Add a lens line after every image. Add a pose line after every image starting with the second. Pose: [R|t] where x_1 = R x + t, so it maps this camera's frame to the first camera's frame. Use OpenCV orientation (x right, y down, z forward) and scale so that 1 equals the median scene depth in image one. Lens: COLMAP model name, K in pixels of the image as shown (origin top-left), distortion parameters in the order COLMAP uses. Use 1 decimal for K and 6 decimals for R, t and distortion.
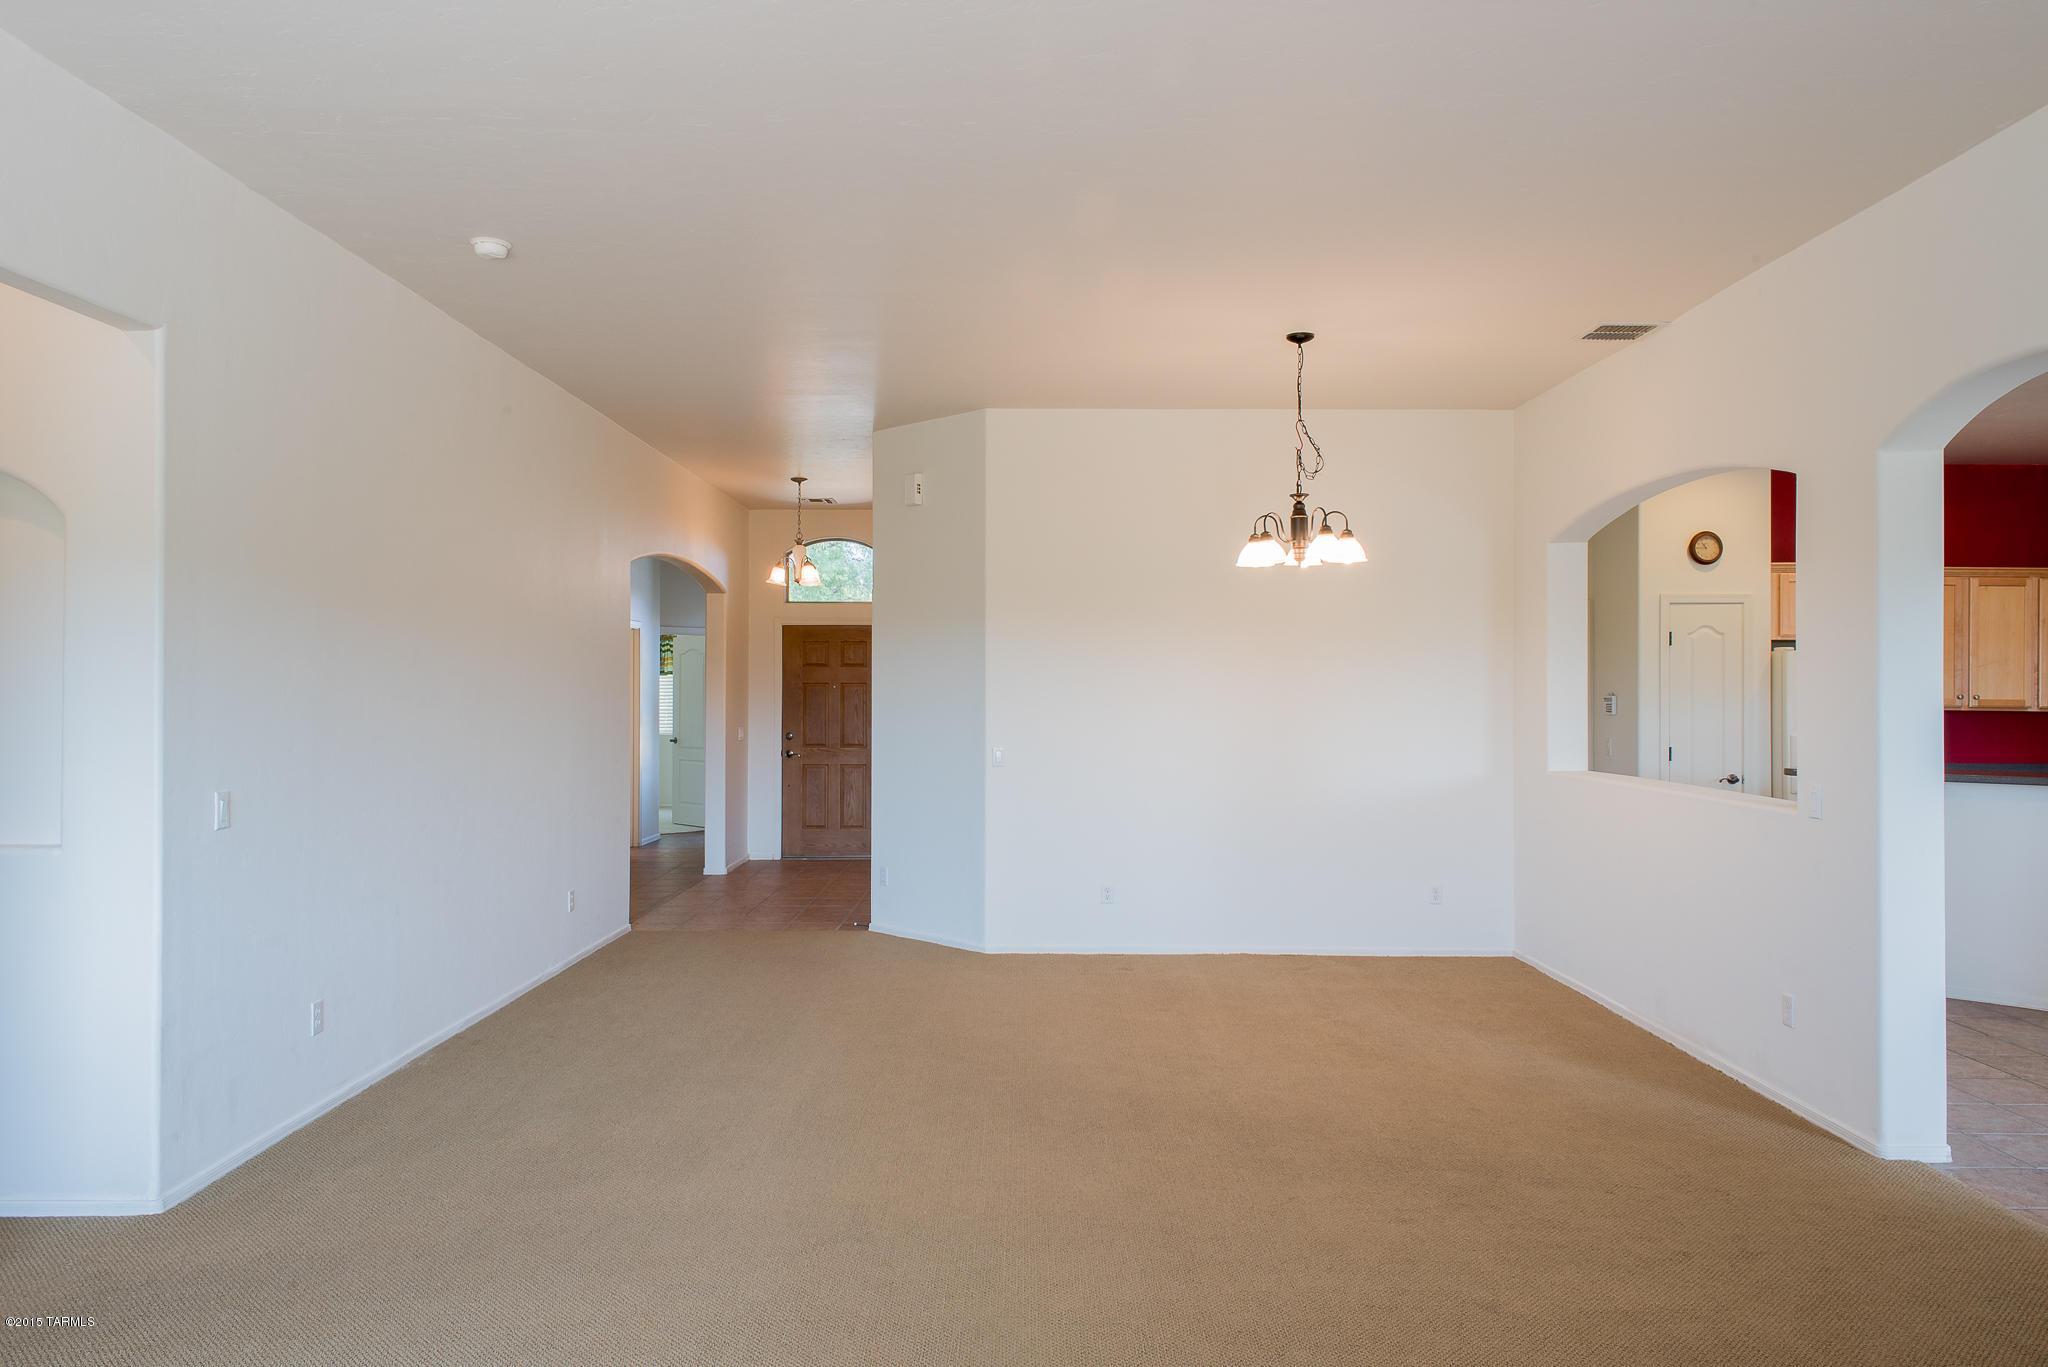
lens RADIAL K [[1369.0, 0, 1020.7], [0, 1369.0, 677.3], [0, 0, 1]] dist [0.038854, -0.034986]
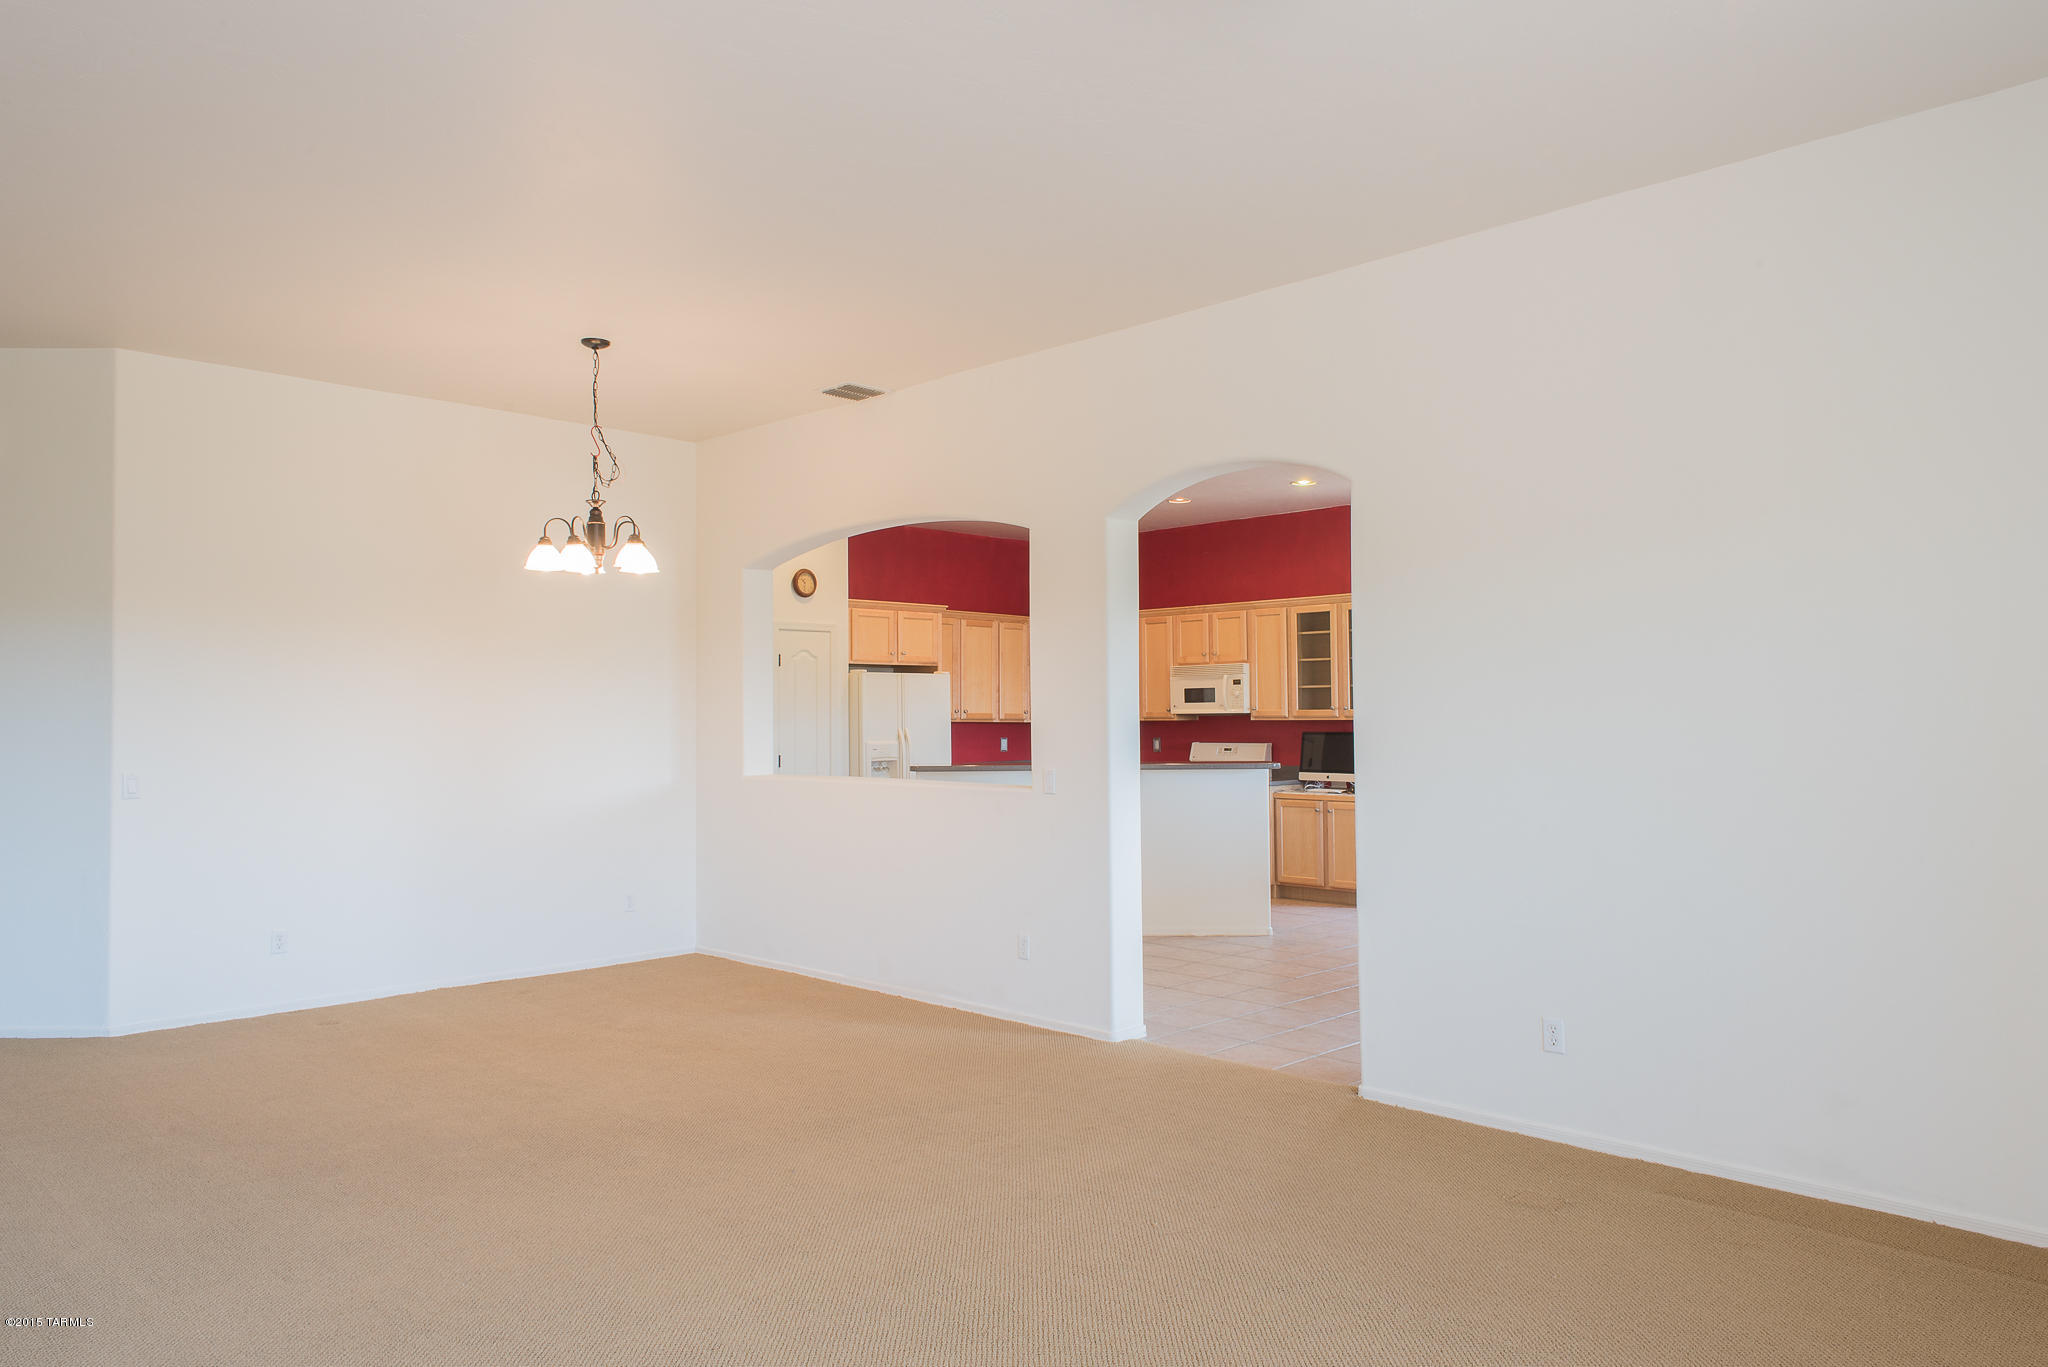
lens RADIAL K [[1369.0, 0, 1020.7], [0, 1369.0, 677.3], [0, 0, 1]] dist [0.038854, -0.034986]
pose [[0.705309, 0.015498, 0.708731, -0.280983], [-0.000071, 0.999763, -0.021792, 0.015731], [-0.708900, 0.015320, 0.705142, 0.084407]]
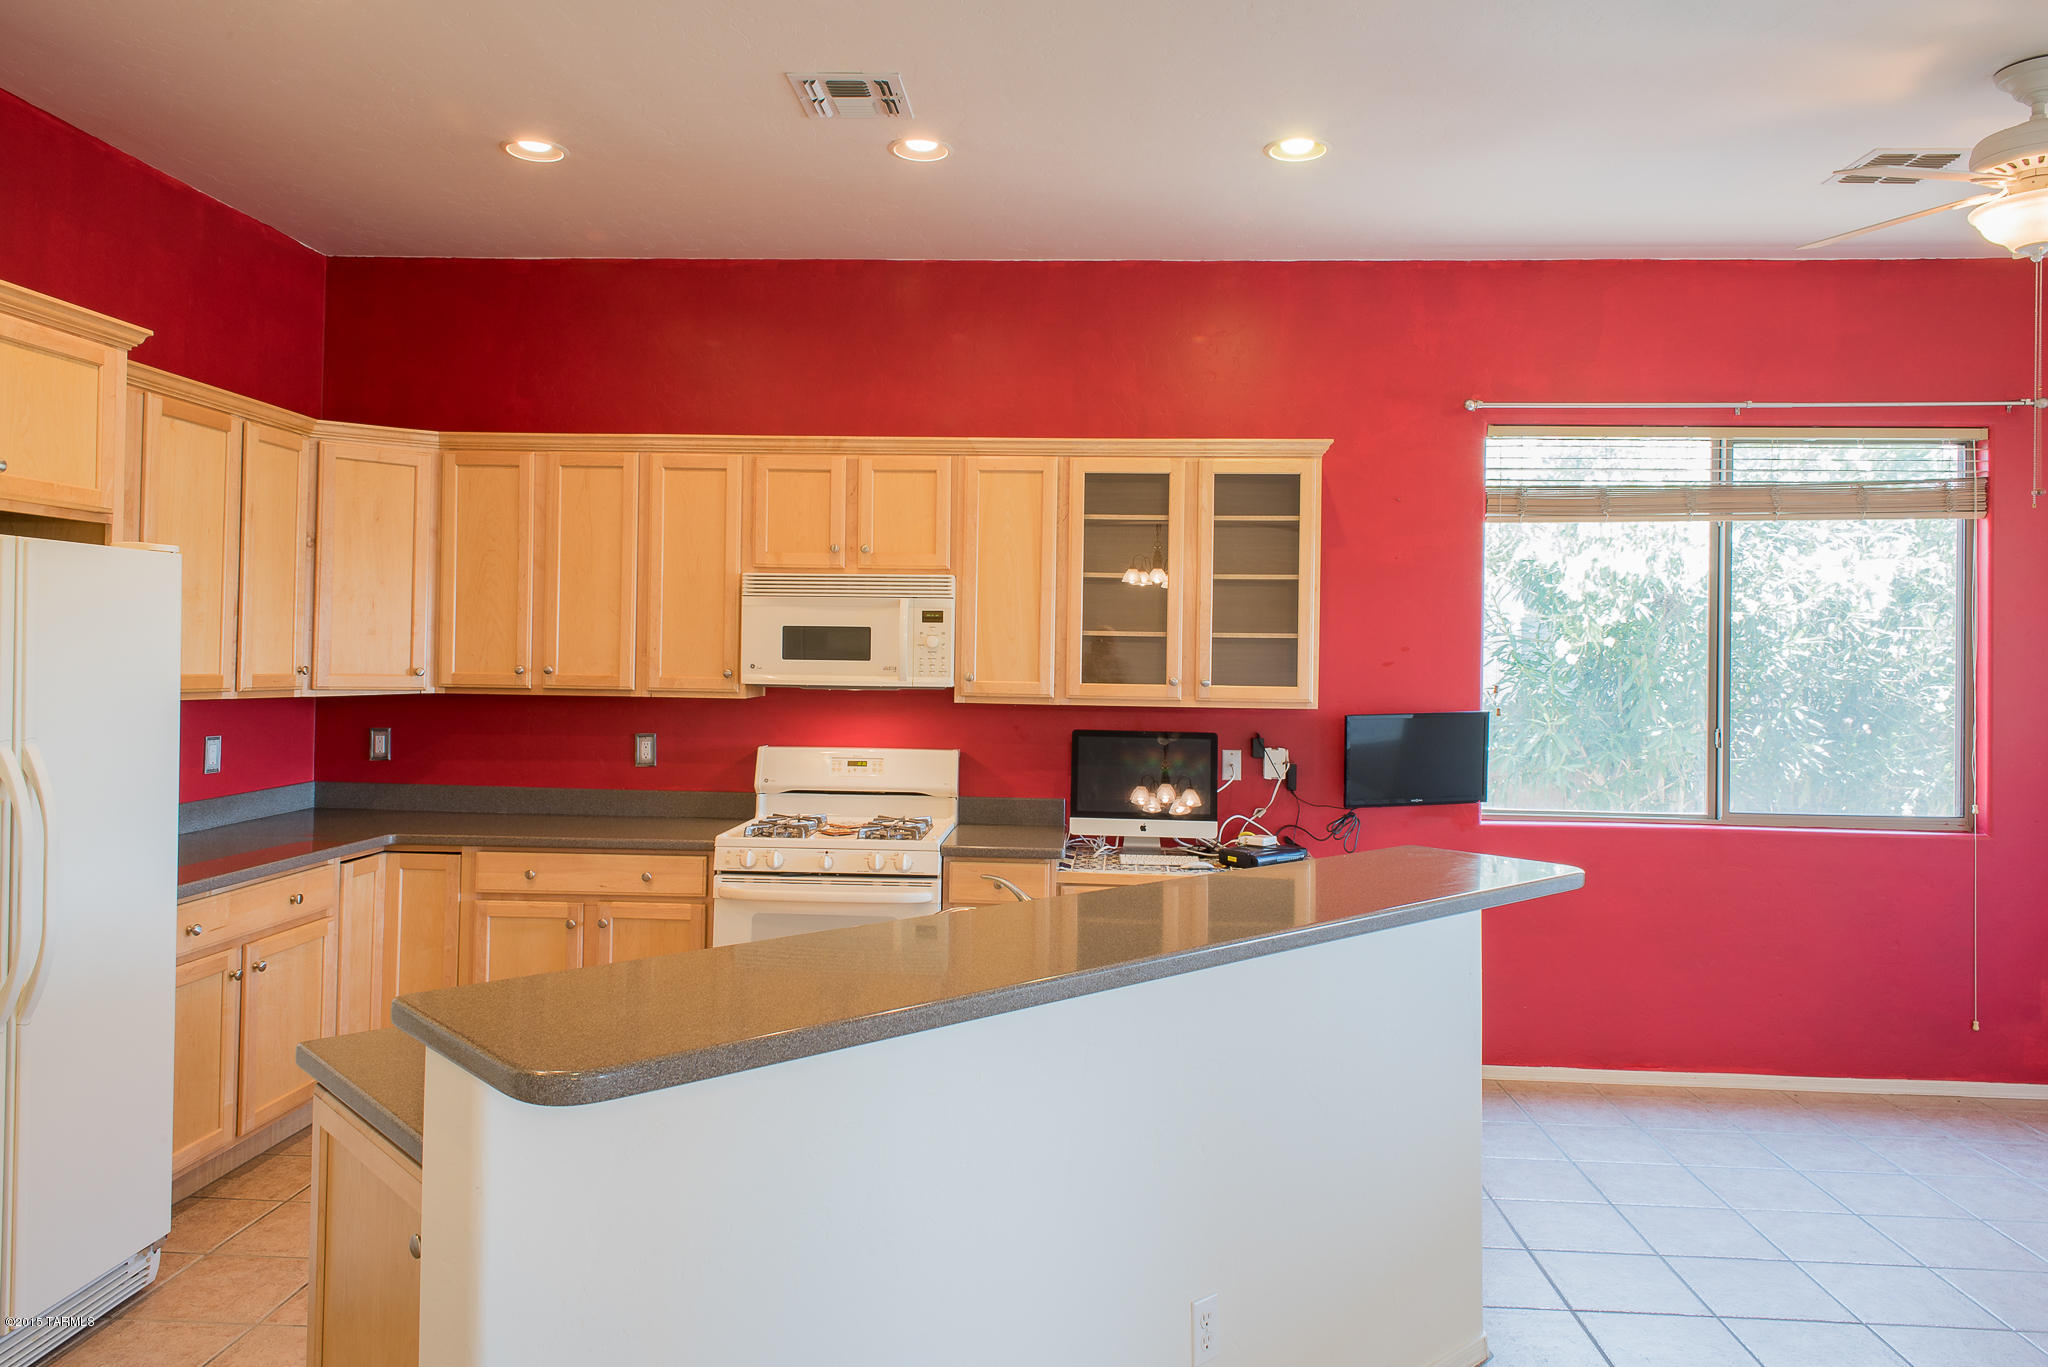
lens RADIAL K [[1369.0, 0, 1020.7], [0, 1369.0, 677.3], [0, 0, 1]] dist [0.038854, -0.034986]
pose [[0.049789, -0.018023, 0.998597, 0.411962], [-0.027145, 0.999443, 0.019391, 0.000802], [-0.998391, -0.028072, 0.049272, 1.076818]]
